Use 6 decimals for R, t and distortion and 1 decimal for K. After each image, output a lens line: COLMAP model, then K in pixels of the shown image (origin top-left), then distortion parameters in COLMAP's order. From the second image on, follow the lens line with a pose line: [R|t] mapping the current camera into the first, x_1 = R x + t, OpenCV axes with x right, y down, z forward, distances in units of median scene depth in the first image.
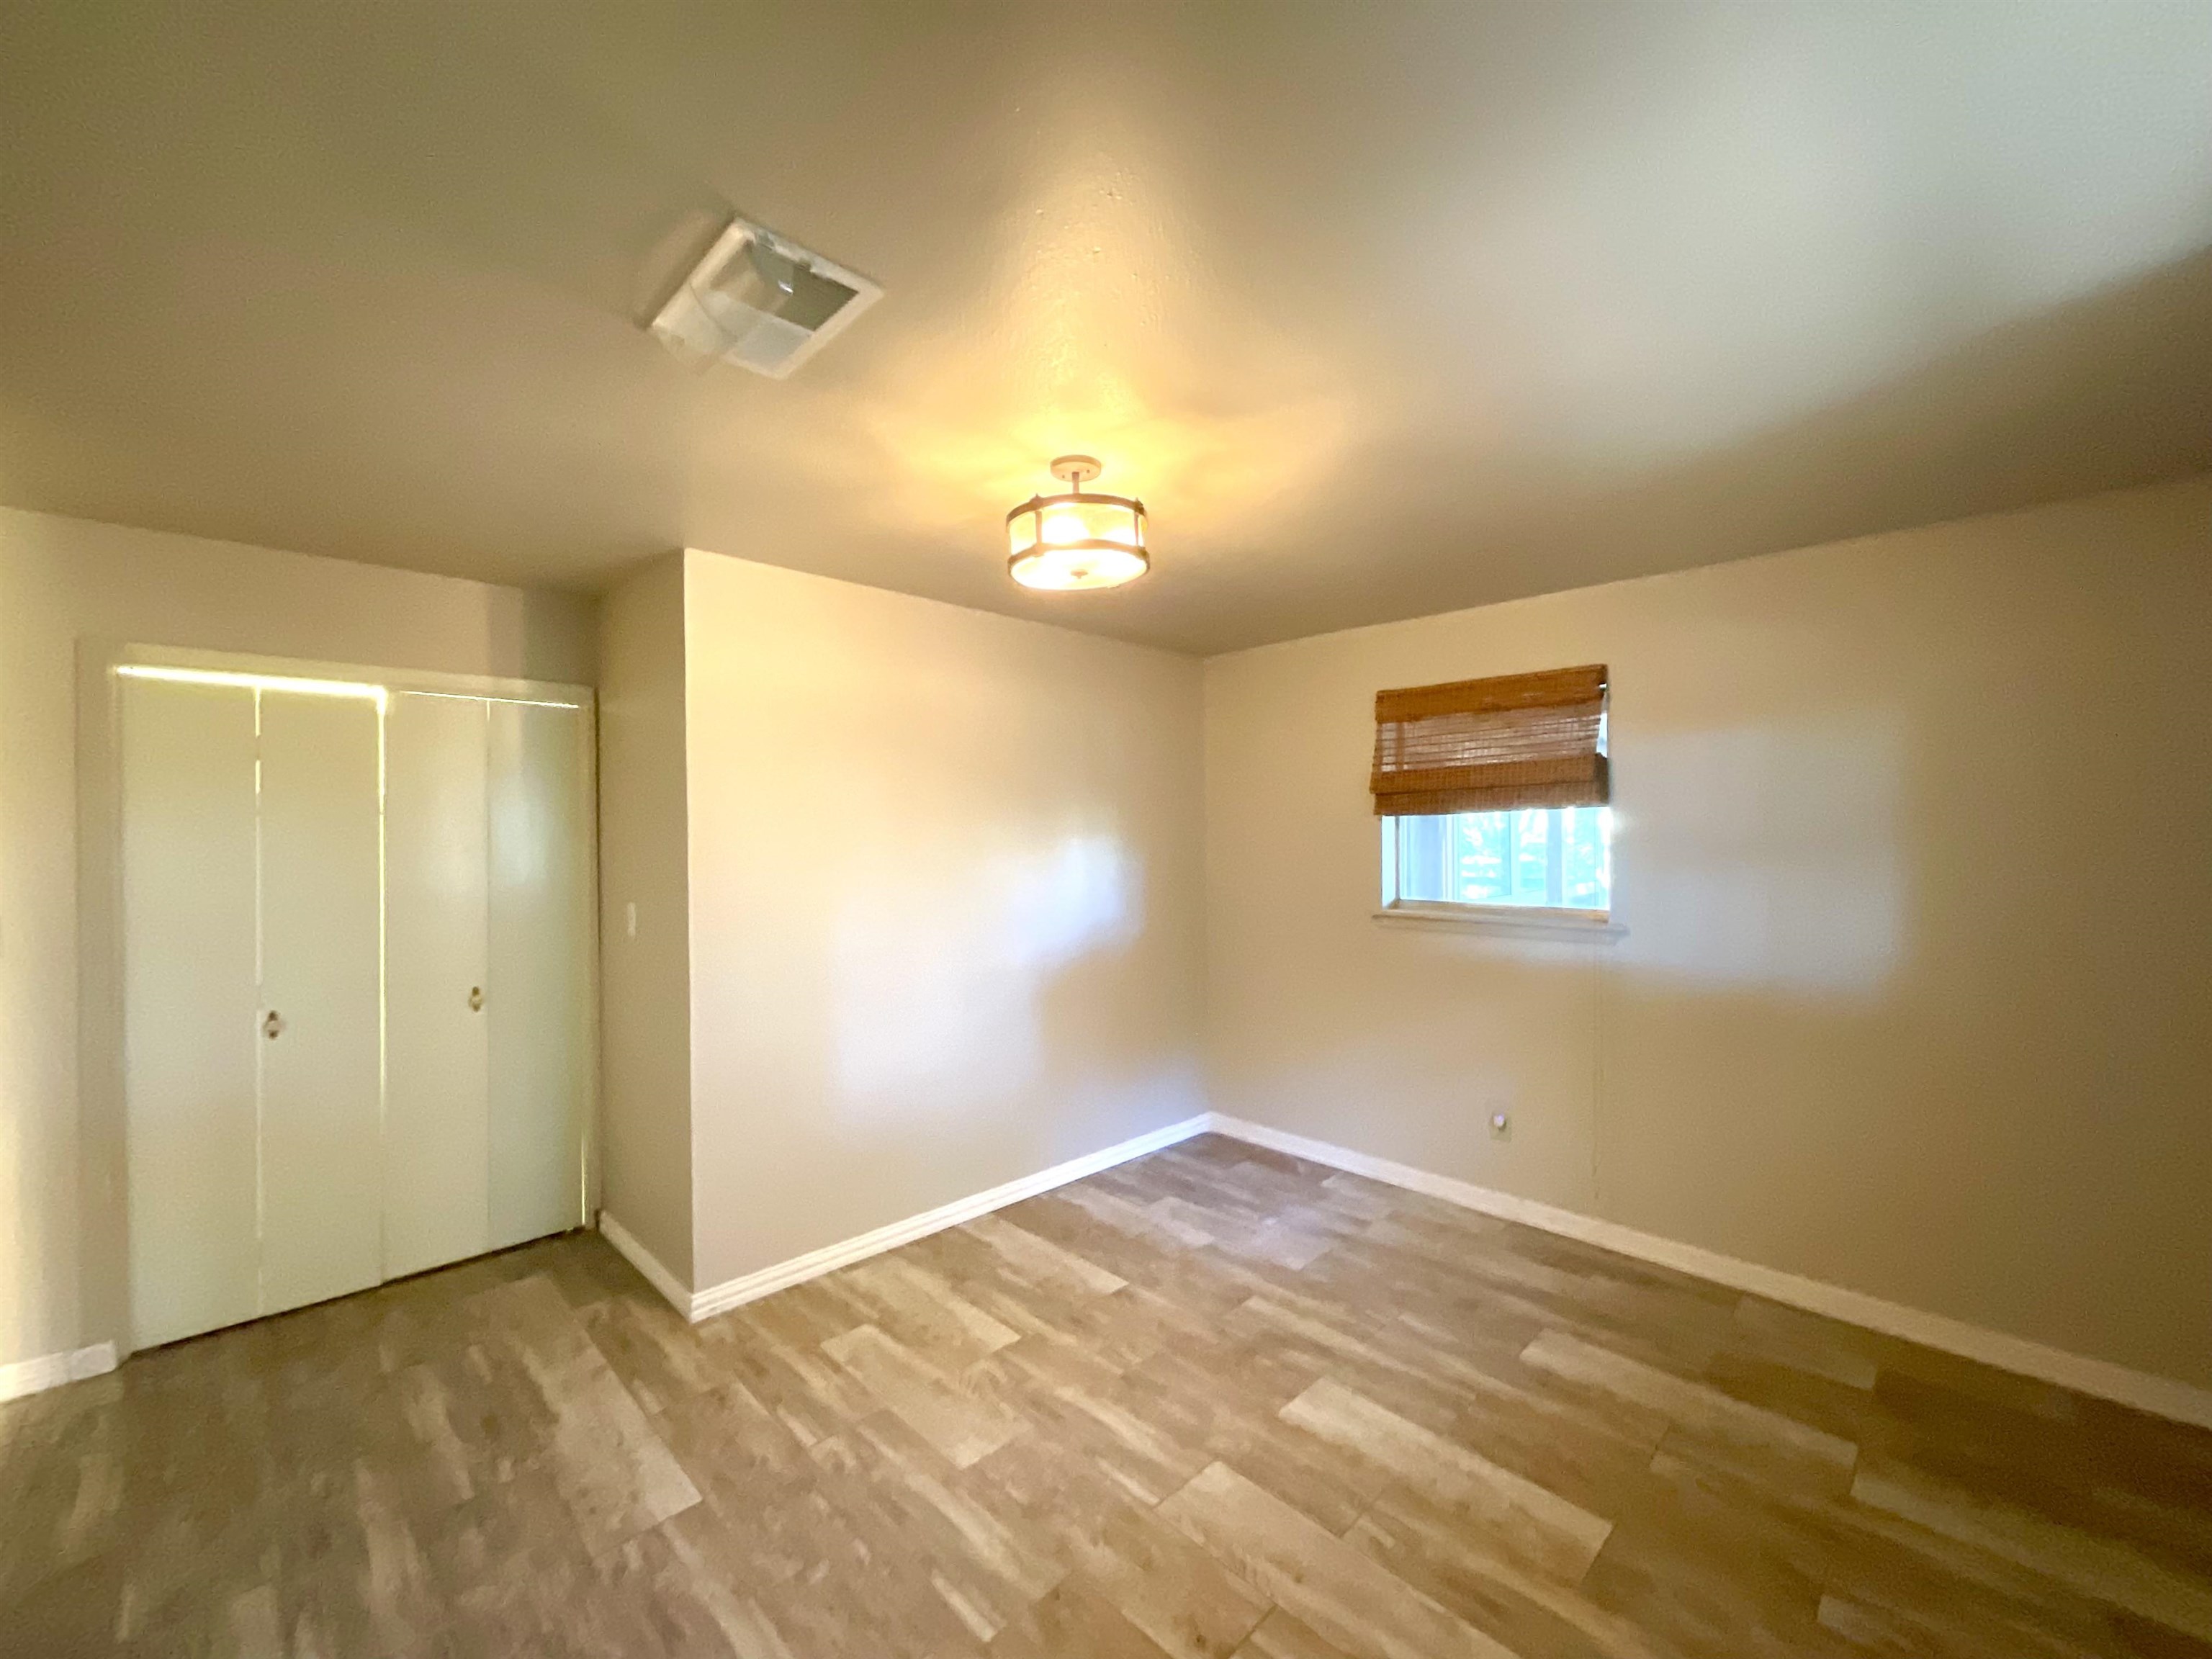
lens RADIAL K [[893.7, 0, 1106.0], [0, 893.7, 829.5], [0, 0, 1]] dist [-0.000485, -0.000426]
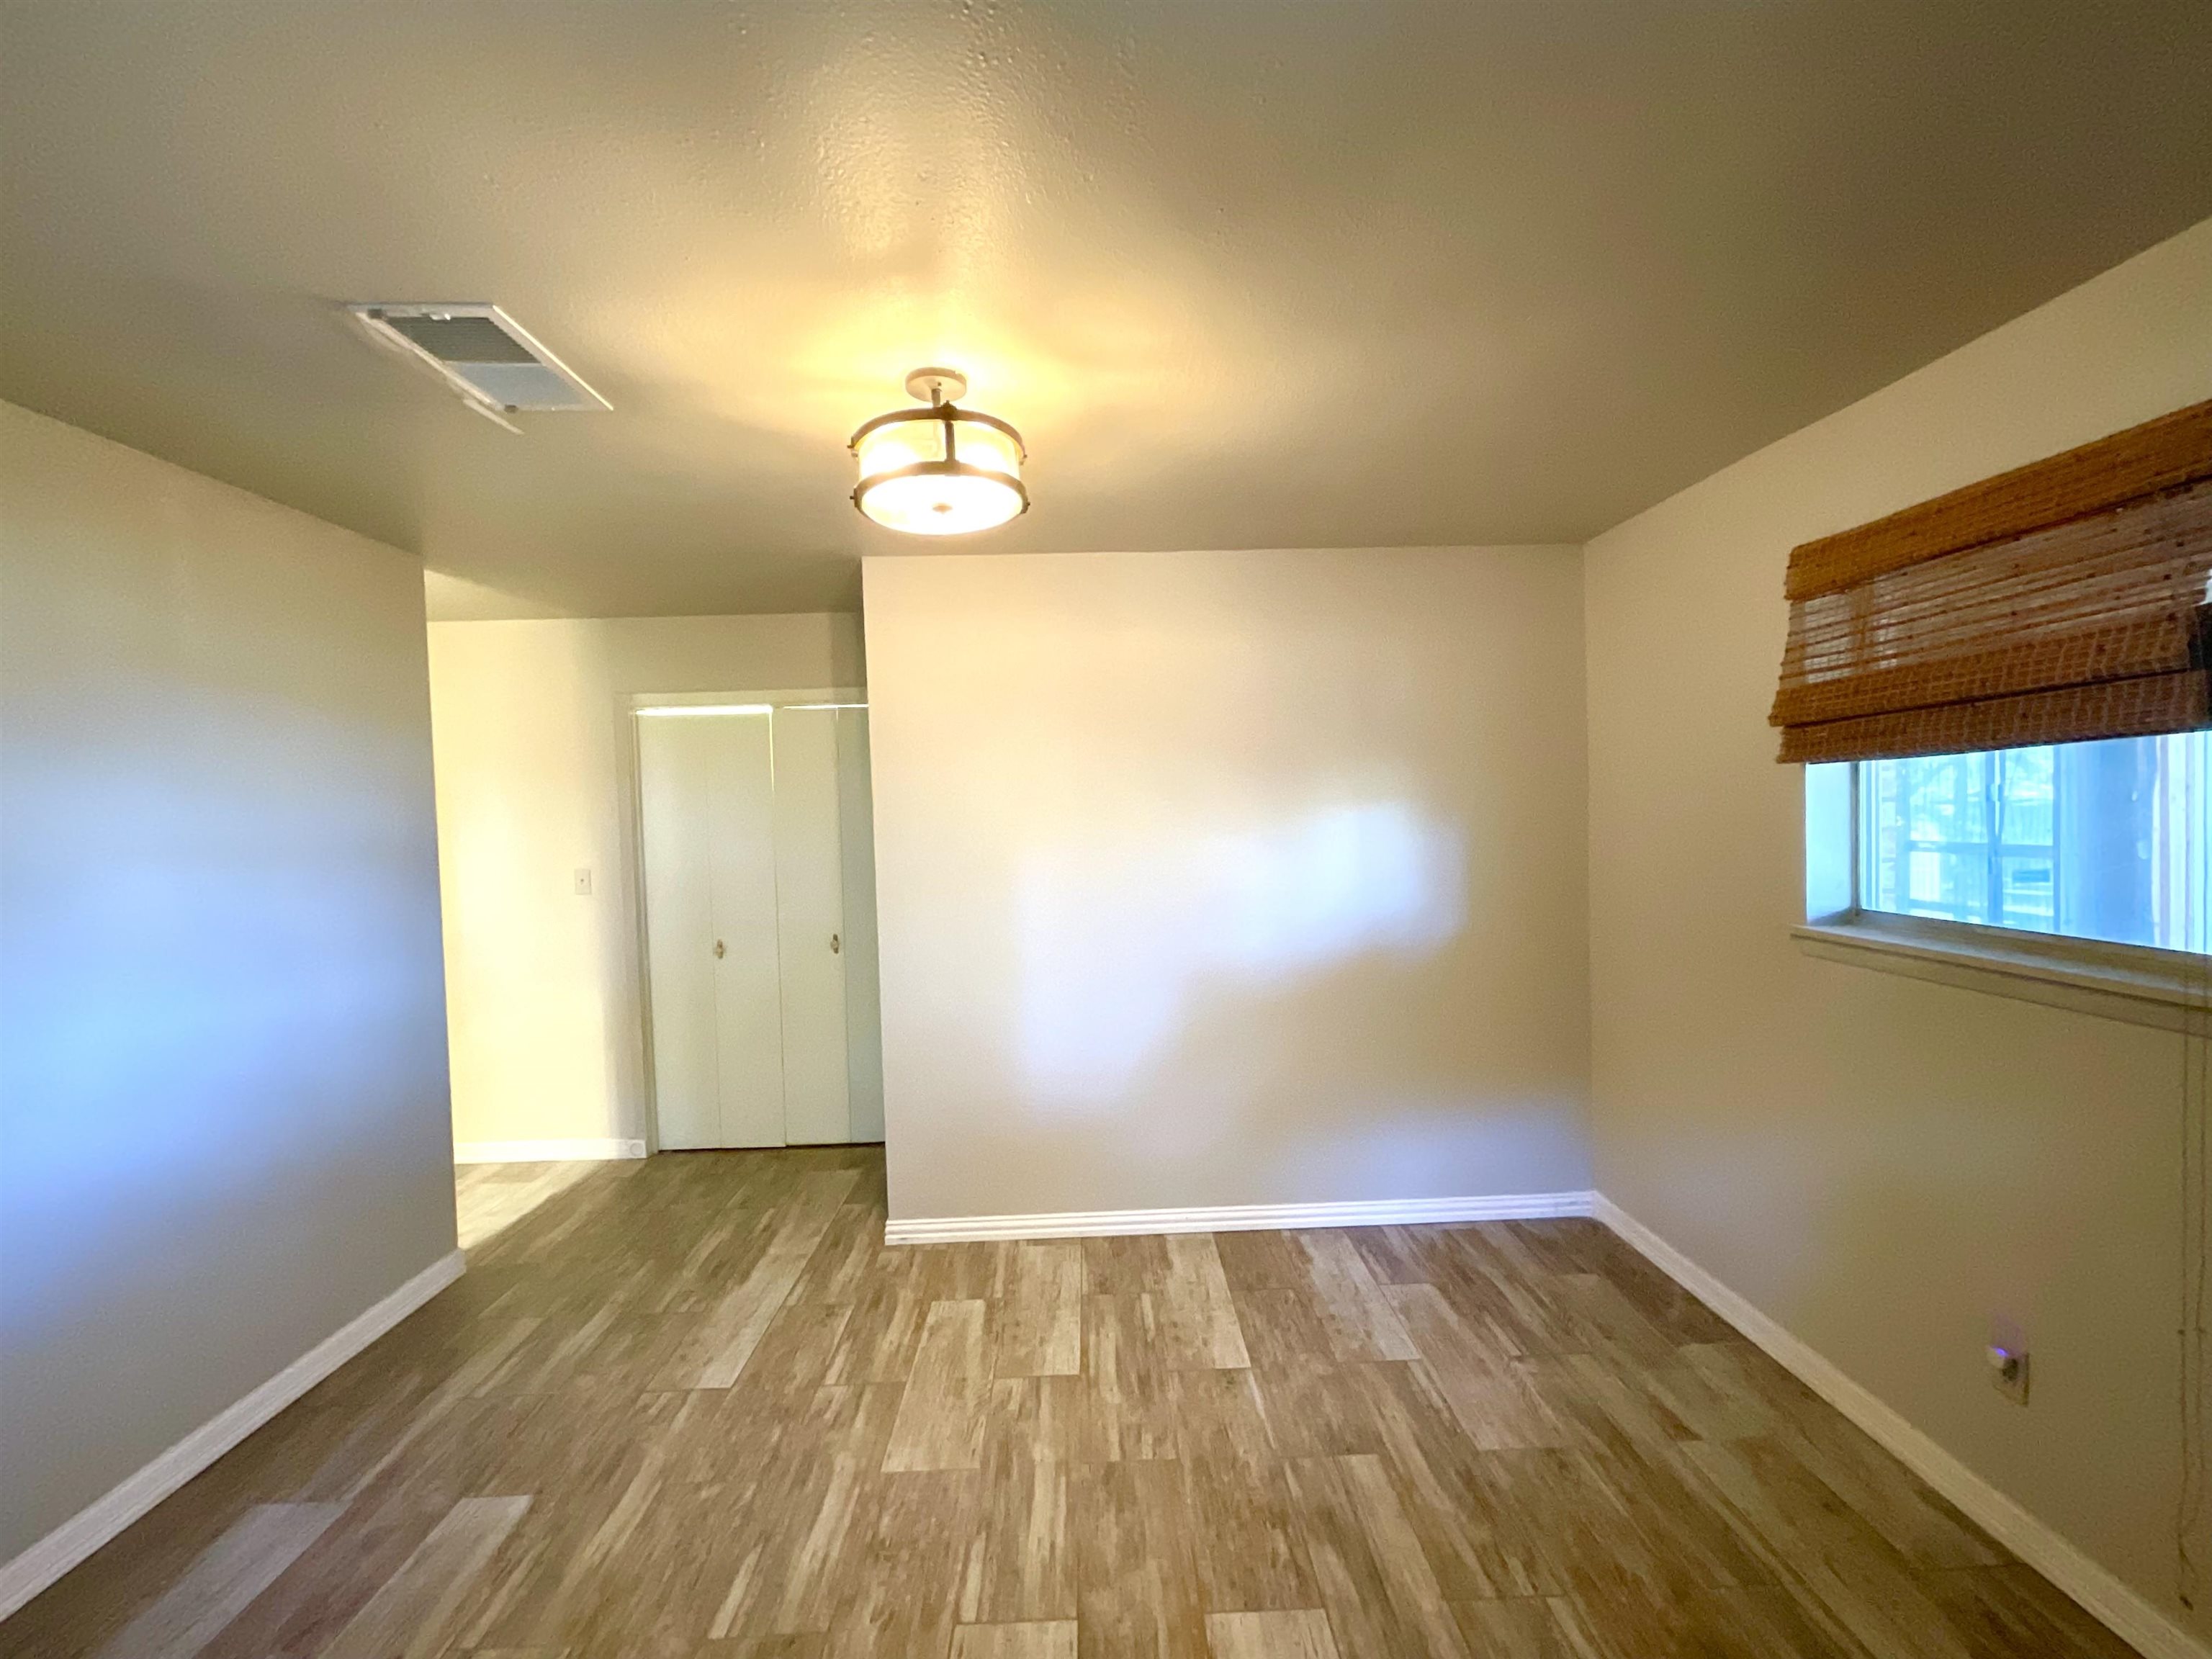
lens RADIAL K [[910.1, 0, 1106.0], [0, 910.1, 829.5], [0, 0, 1]] dist [-0.003845, 0.000144]
pose [[0.731252, 0.000930, -0.682107, 0.510343], [0.026076, 0.999230, 0.029316, -0.001726], [0.681609, -0.039224, 0.730664, 0.350951]]
